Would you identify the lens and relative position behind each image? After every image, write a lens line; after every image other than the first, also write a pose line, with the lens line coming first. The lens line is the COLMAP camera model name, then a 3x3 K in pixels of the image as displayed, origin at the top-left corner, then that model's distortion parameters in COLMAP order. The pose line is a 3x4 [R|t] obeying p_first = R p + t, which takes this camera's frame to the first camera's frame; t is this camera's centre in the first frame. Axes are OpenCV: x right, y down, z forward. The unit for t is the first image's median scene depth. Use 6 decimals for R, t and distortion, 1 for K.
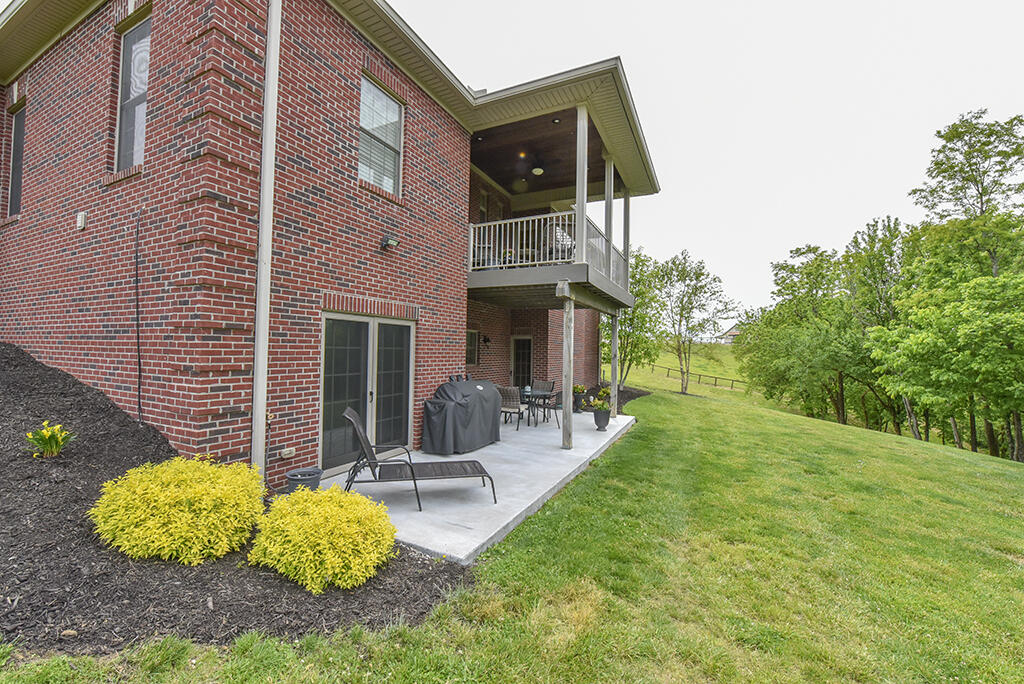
lens RADIAL K [[407.0, 0, 515.0], [0, 407.0, 343.3], [0, 0, 1]] dist [-0.013282, -0.000074]
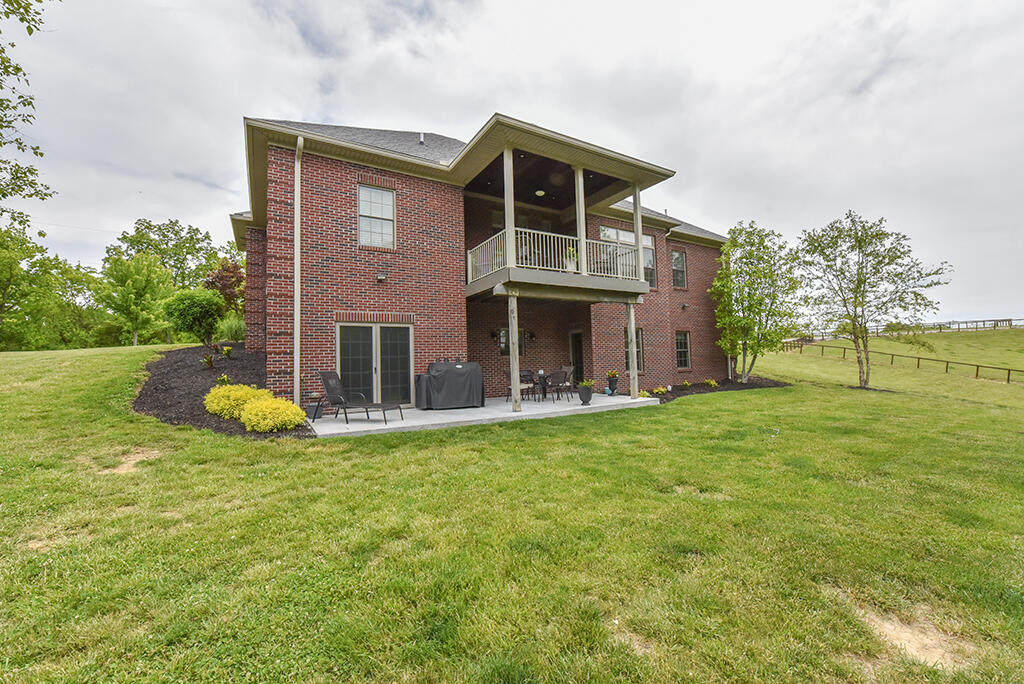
lens RADIAL K [[407.0, 0, 515.0], [0, 407.0, 343.3], [0, 0, 1]] dist [-0.013282, -0.000074]
pose [[0.839727, -0.069570, -0.538534, 1.012463], [0.055557, 0.997562, -0.042241, 0.118943], [0.540159, 0.005551, 0.841544, -0.100429]]
